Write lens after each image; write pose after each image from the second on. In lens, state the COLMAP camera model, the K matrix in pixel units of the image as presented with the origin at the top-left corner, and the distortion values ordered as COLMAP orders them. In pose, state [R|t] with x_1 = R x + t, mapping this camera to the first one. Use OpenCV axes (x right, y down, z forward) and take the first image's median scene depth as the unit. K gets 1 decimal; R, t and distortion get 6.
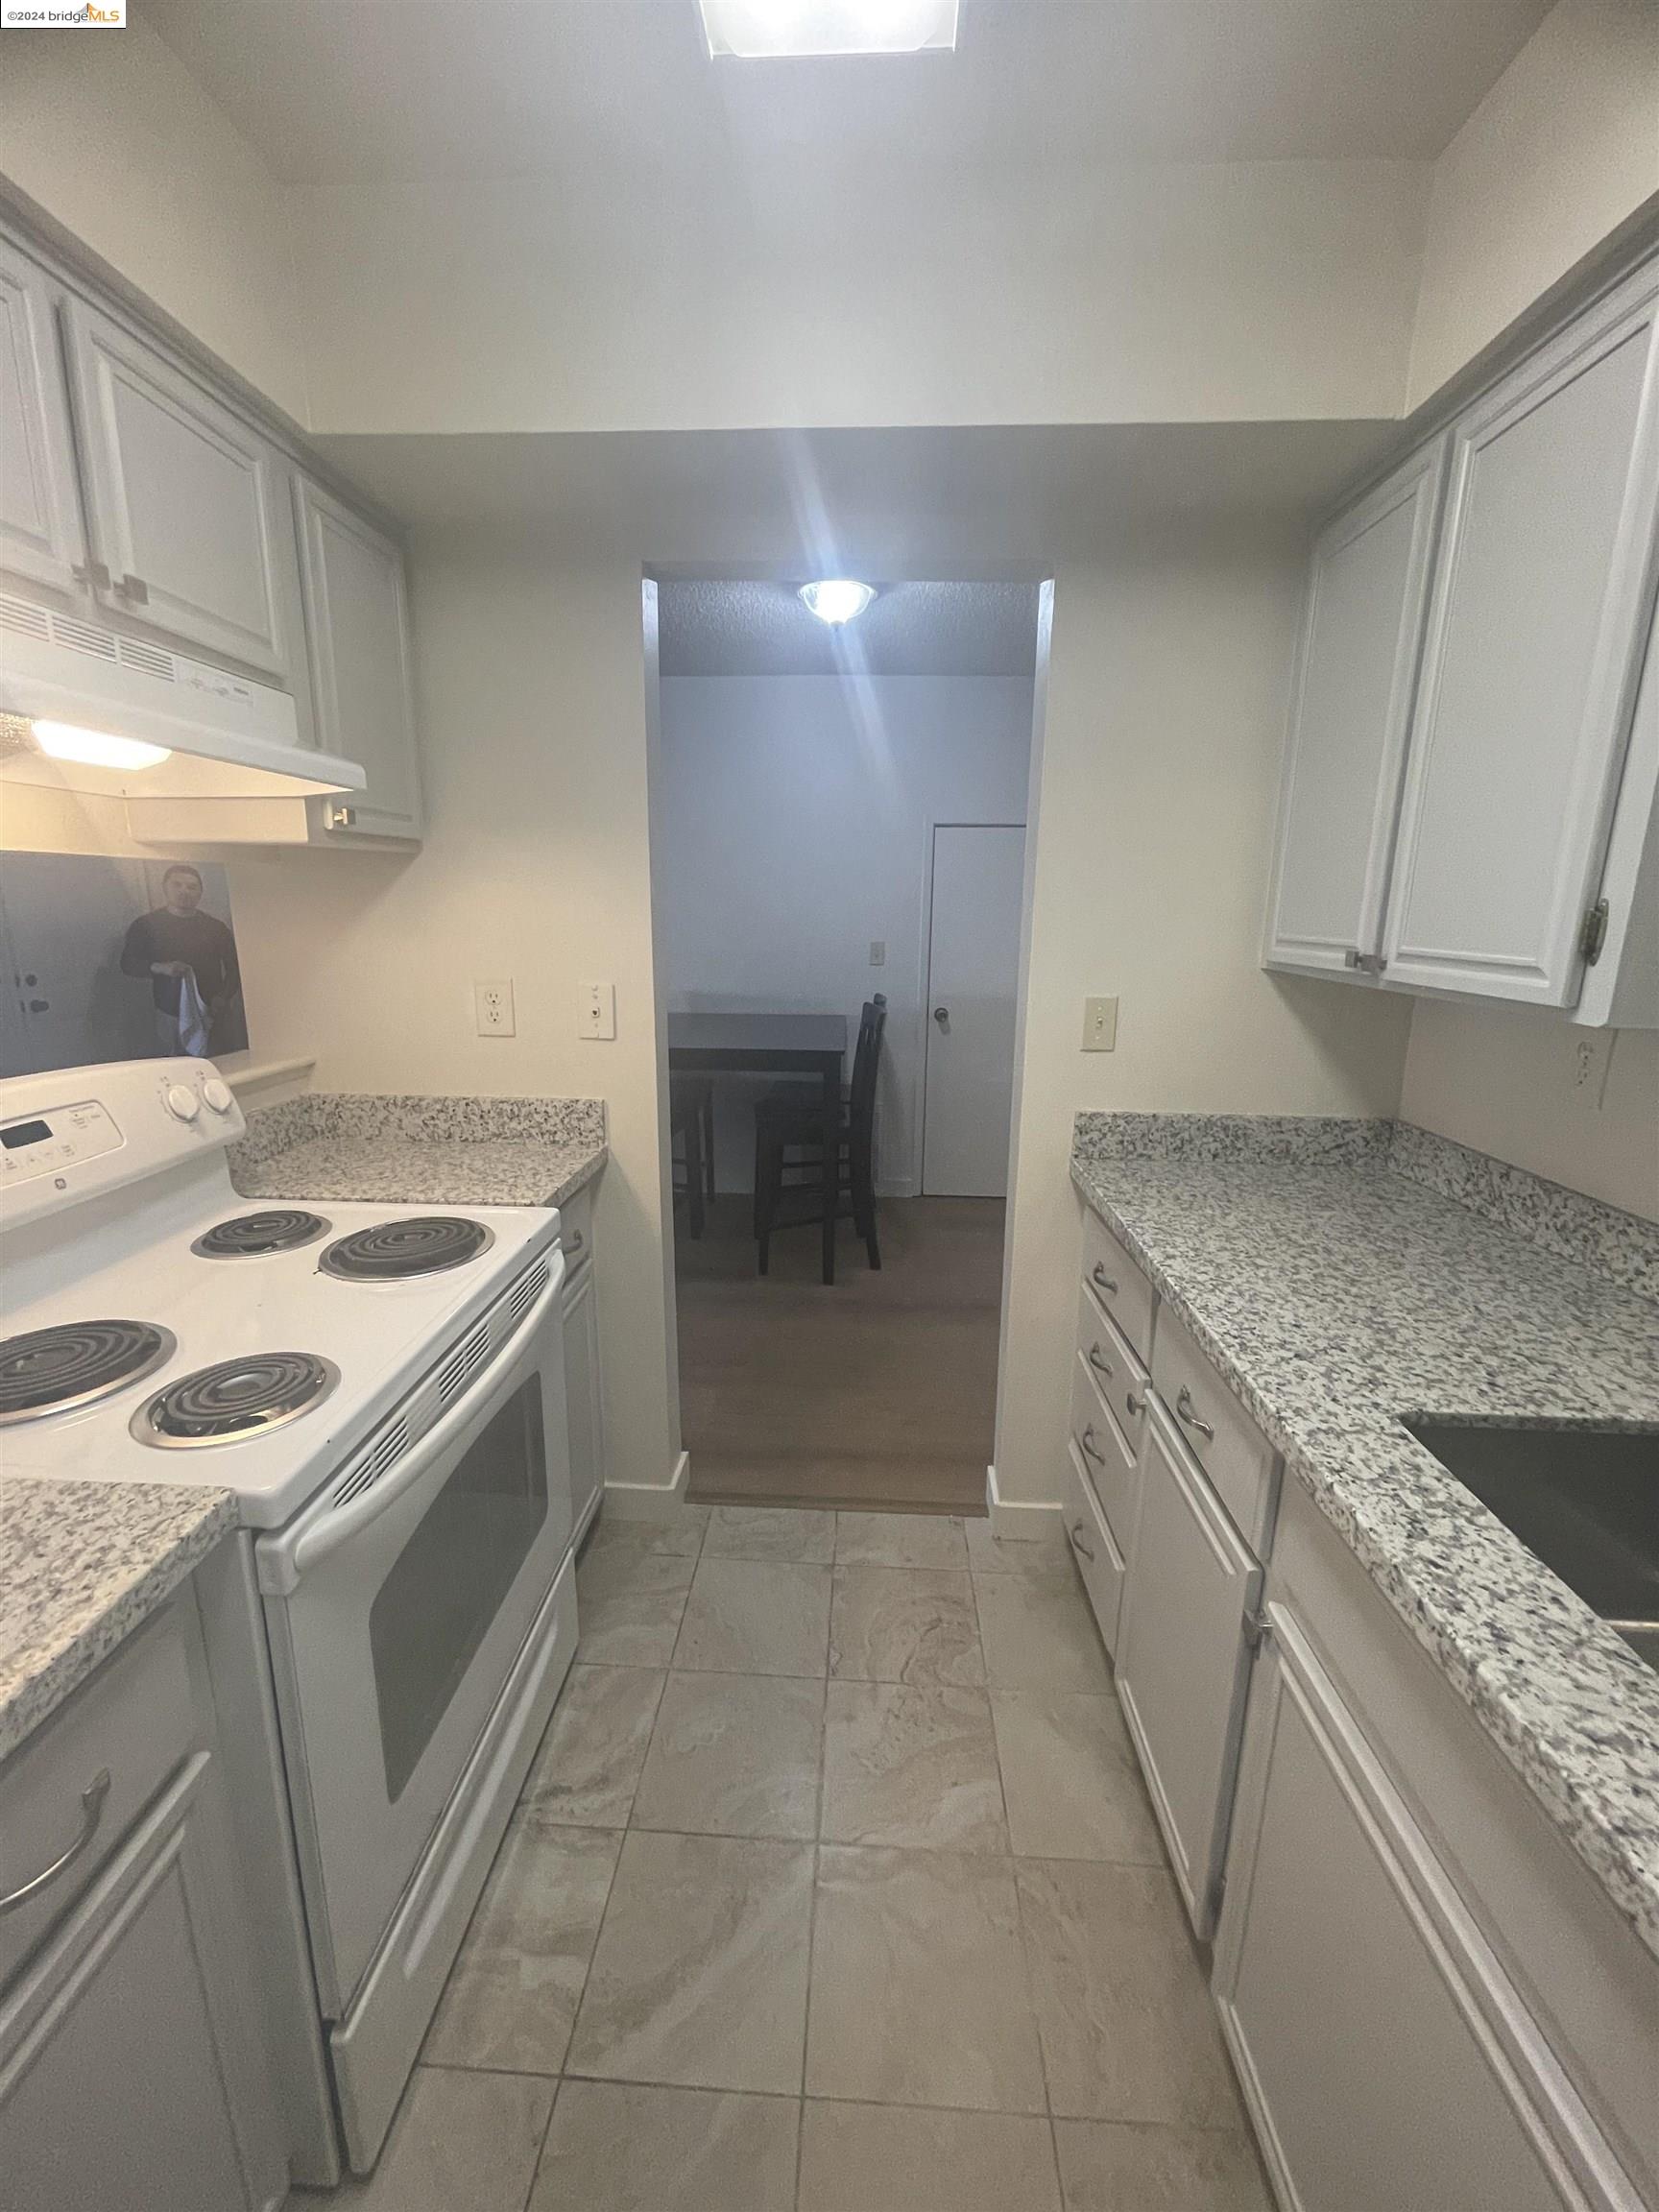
lens RADIAL K [[888.3, 0, 826.7], [0, 888.3, 1088.6], [0, 0, 1]] dist [0.000134, -0.002159]
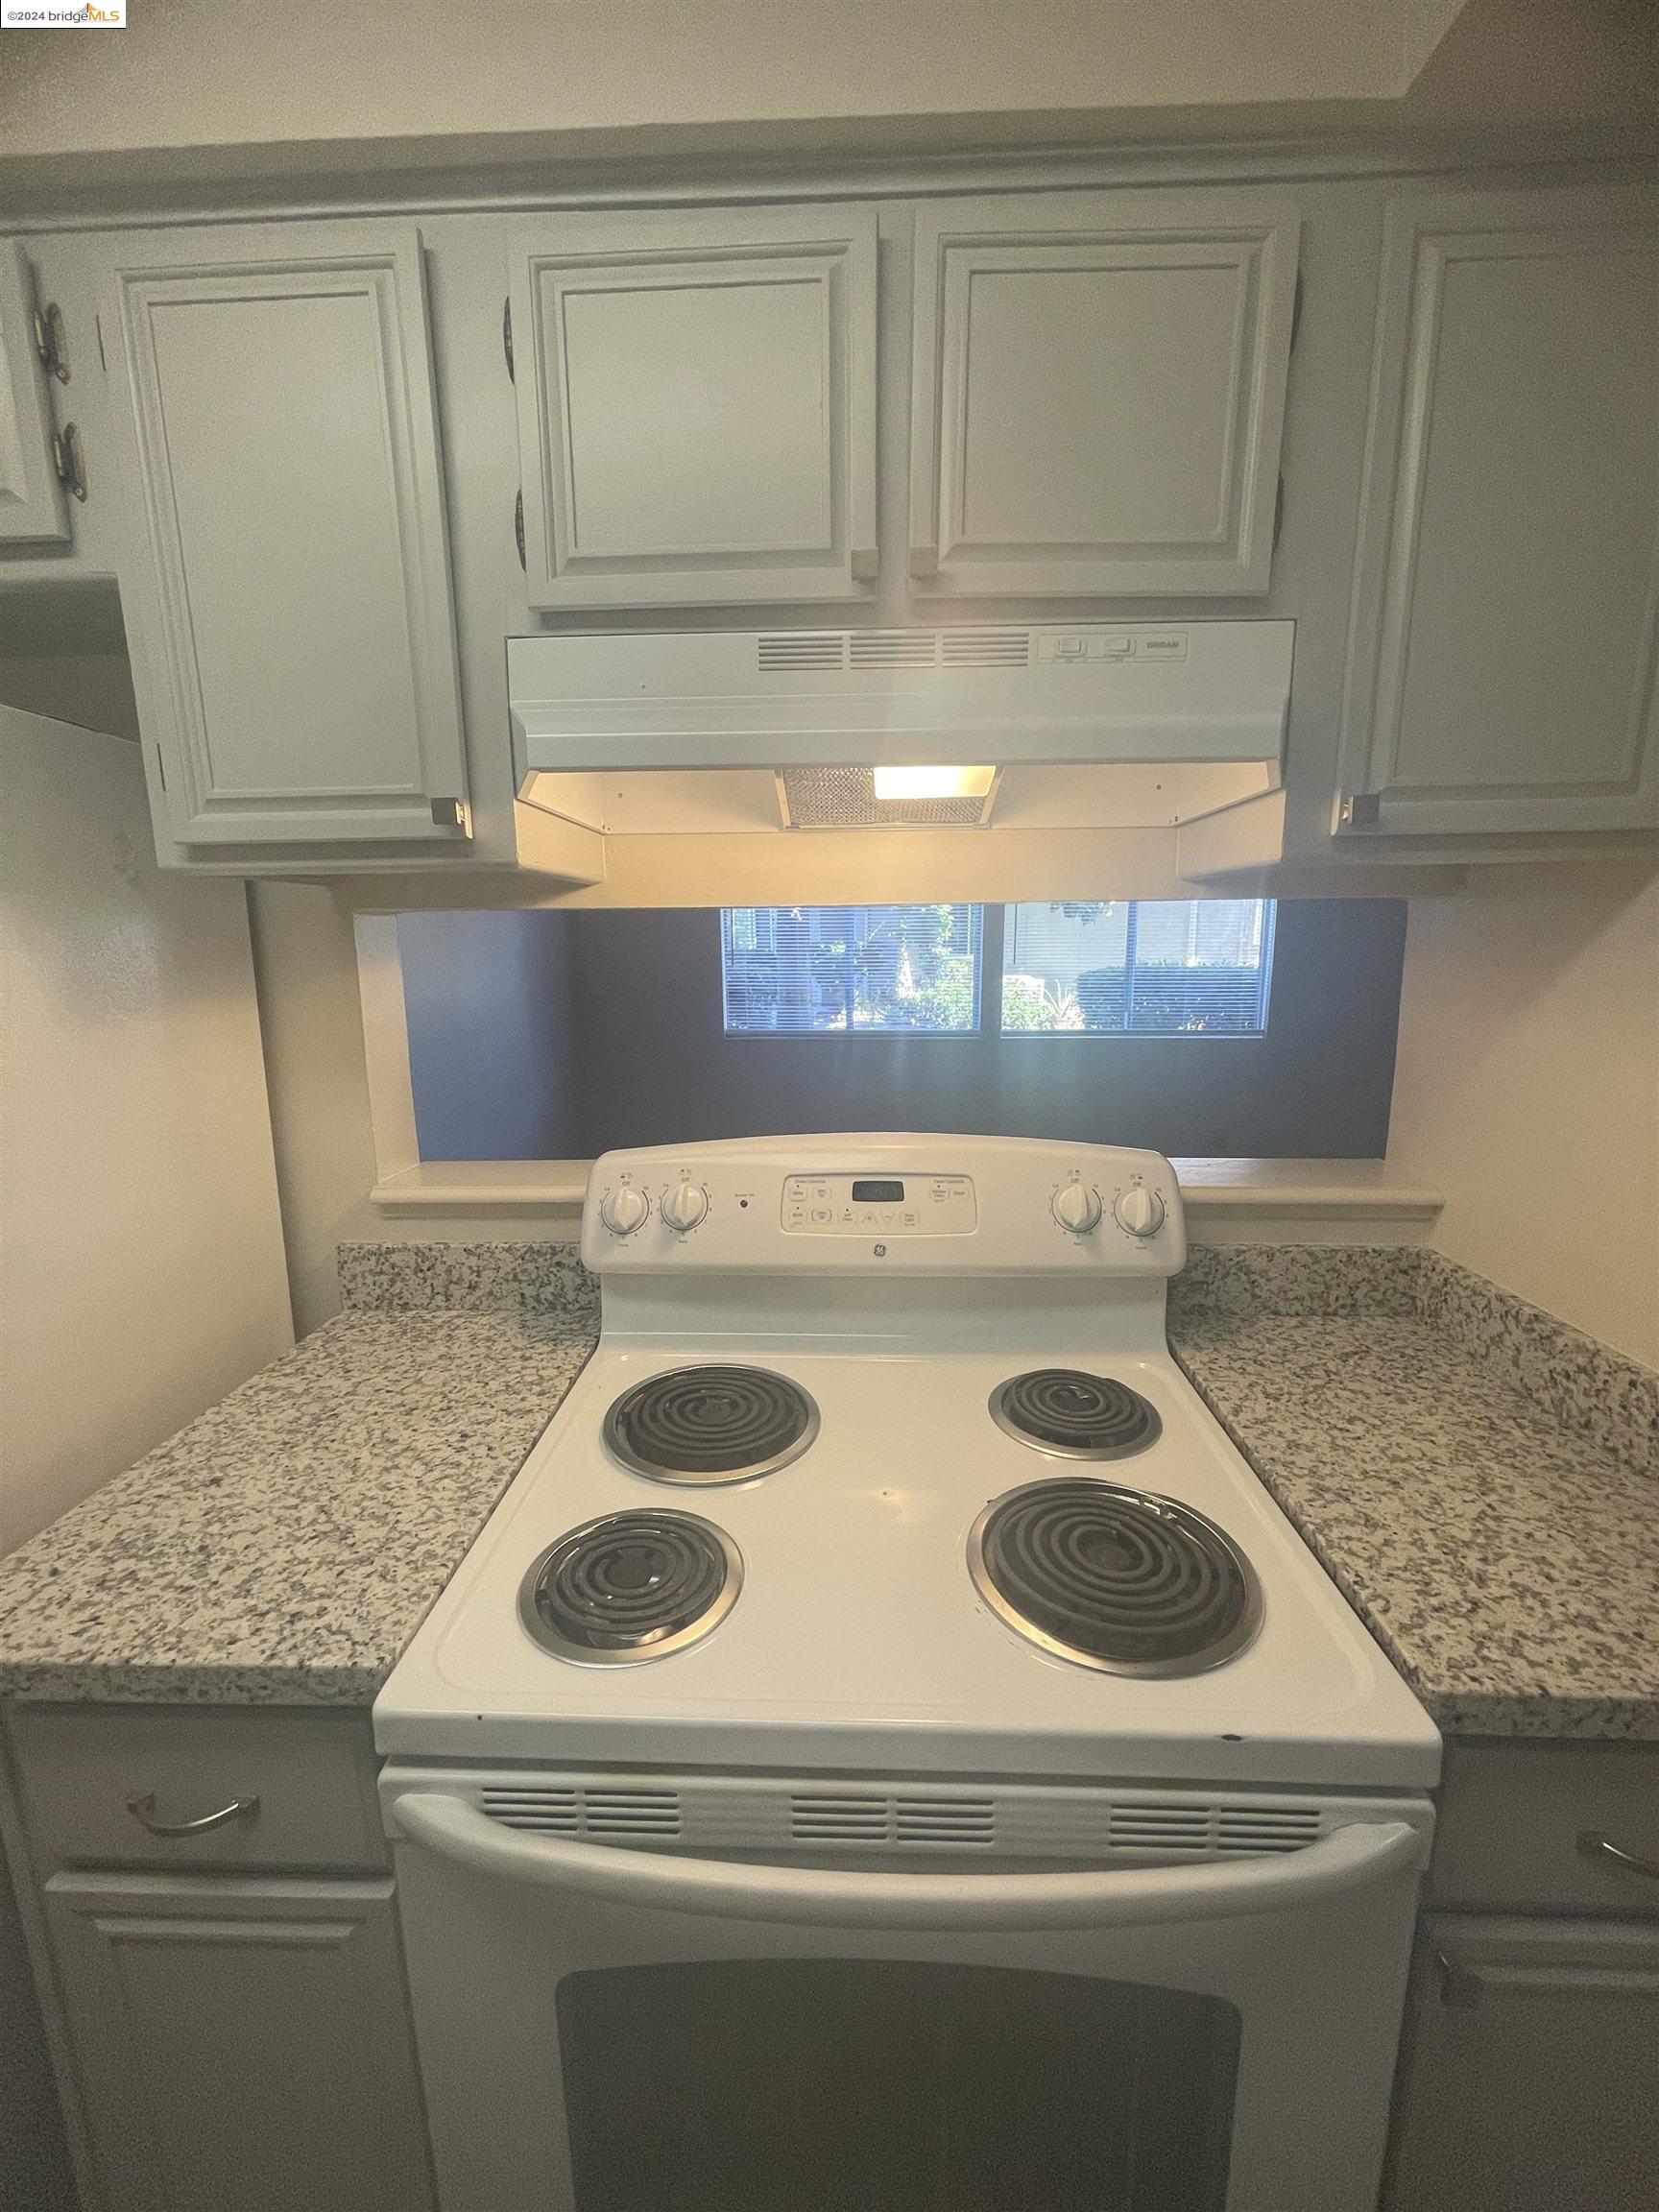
lens RADIAL K [[888.3, 0, 821.0], [0, 888.3, 1091.7], [0, 0, 1]] dist [0.000134, -0.002159]
pose [[0.008039, 0.165875, -0.986114, 0.045654], [-0.199022, 0.966682, 0.160984, -0.184100], [0.979962, 0.194965, 0.040784, 0.798068]]
